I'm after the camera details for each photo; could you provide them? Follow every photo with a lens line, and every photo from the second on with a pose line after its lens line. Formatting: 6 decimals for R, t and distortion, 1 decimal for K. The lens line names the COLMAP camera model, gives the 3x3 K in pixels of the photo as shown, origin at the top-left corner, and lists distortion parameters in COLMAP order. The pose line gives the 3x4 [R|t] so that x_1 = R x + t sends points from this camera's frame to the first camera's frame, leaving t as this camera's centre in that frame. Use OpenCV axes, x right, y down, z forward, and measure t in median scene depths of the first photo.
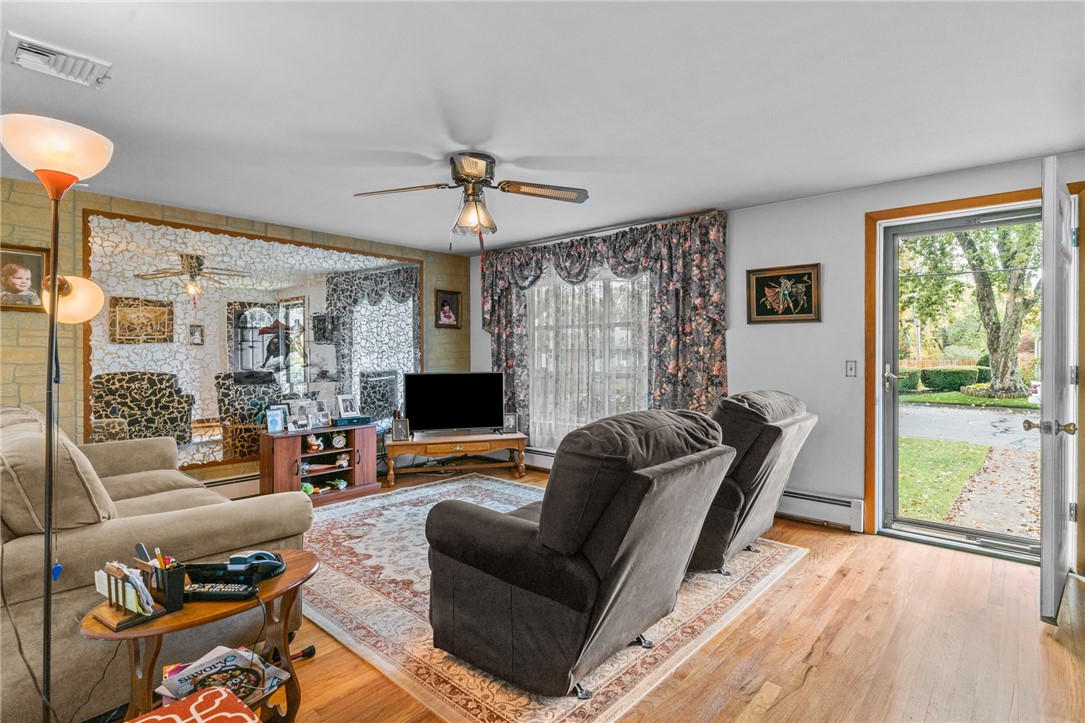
lens RADIAL K [[538.5, 0, 544.8], [0, 538.5, 354.2], [0, 0, 1]] dist [0.001207, 0.000586]
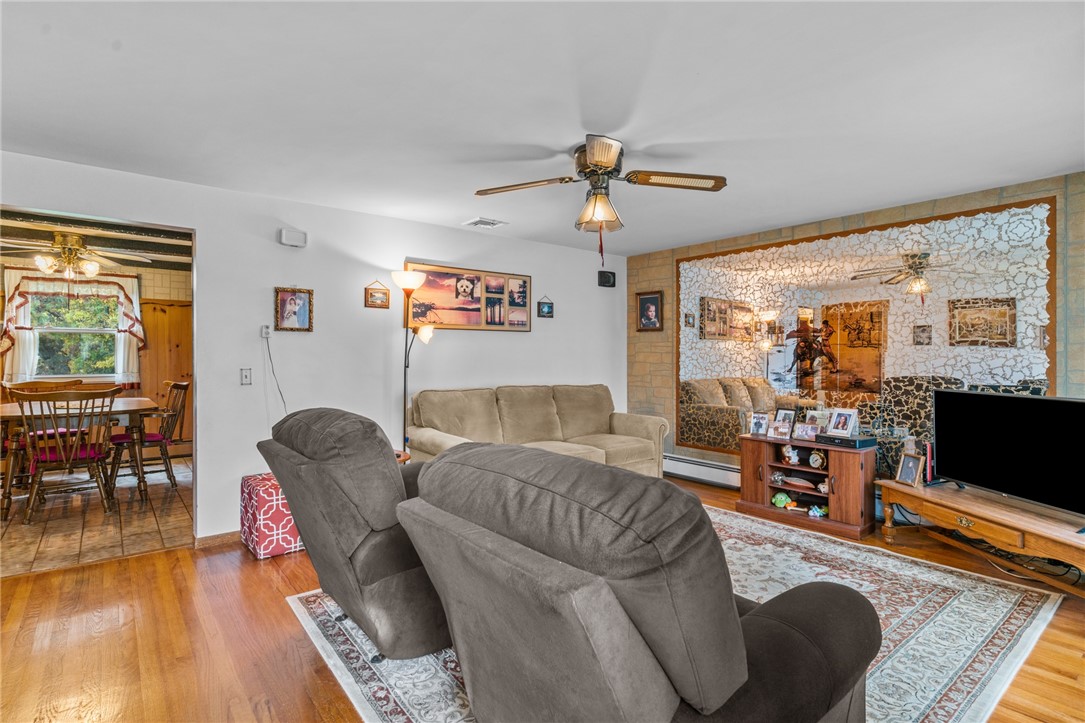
lens RADIAL K [[538.5, 0, 544.8], [0, 538.5, 354.2], [0, 0, 1]] dist [0.001207, 0.000586]
pose [[-0.166629, -0.000704, -0.986019, 0.610441], [-0.005197, 0.999986, 0.000164, -0.006258], [0.986006, 0.005152, -0.166631, 0.810959]]
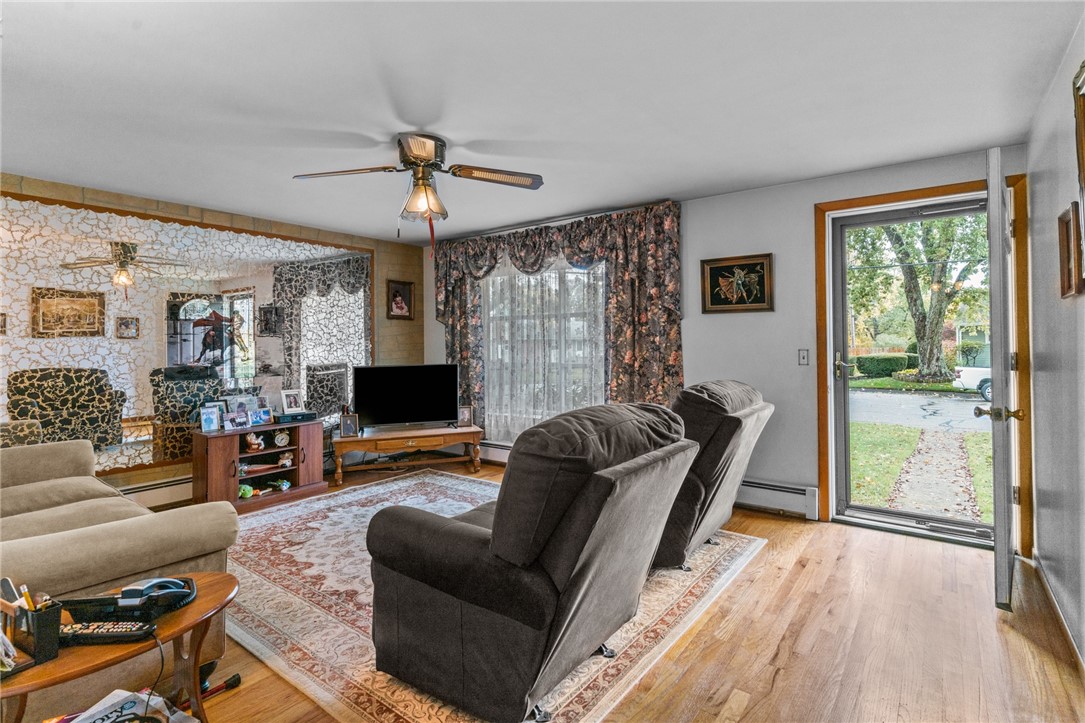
lens RADIAL K [[528.7, 0, 541.2], [0, 528.7, 334.8], [0, 0, 1]] dist [0.000990, 0.000194]
pose [[0.997181, -0.006567, 0.074742, 0.003768], [0.008018, 0.999785, -0.019137, -0.000185], [-0.074601, 0.019682, 0.997019, 0.043419]]
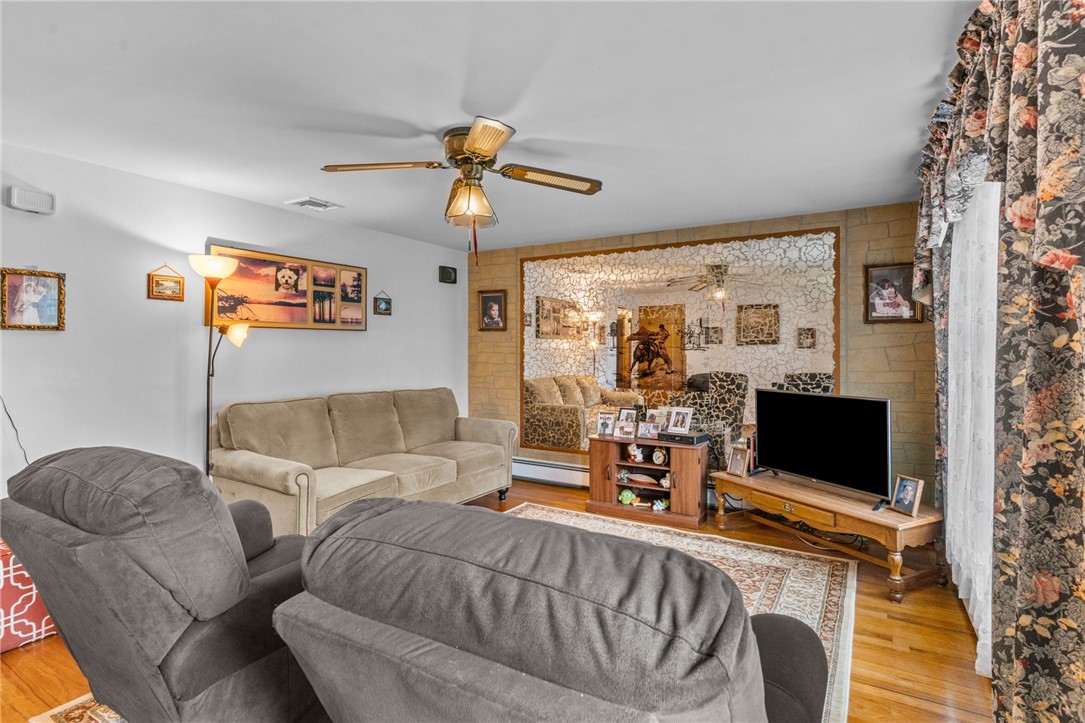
lens RADIAL K [[537.0, 0, 549.7], [0, 537.0, 346.8], [0, 0, 1]] dist [0.000158, 0.000212]
pose [[0.186107, -0.000750, -0.982529, 0.540767], [-0.005744, 0.999982, -0.001851, -0.025362], [0.982513, 0.005988, 0.186099, 0.735029]]
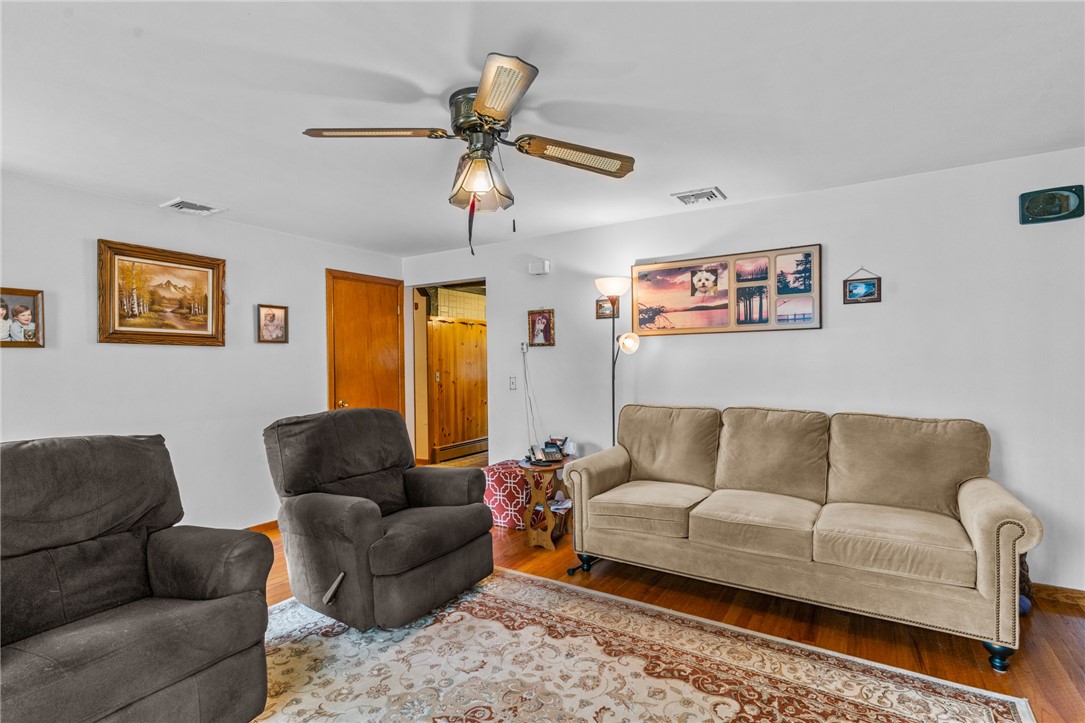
lens RADIAL K [[524.3, 0, 545.0], [0, 524.3, 365.8], [0, 0, 1]] dist [0.000099, 0.000306]
pose [[-0.986479, 0.012442, -0.163415, -0.074794], [0.011098, 0.999897, 0.009137, -0.013105], [0.163512, 0.007200, -0.986515, 1.295272]]
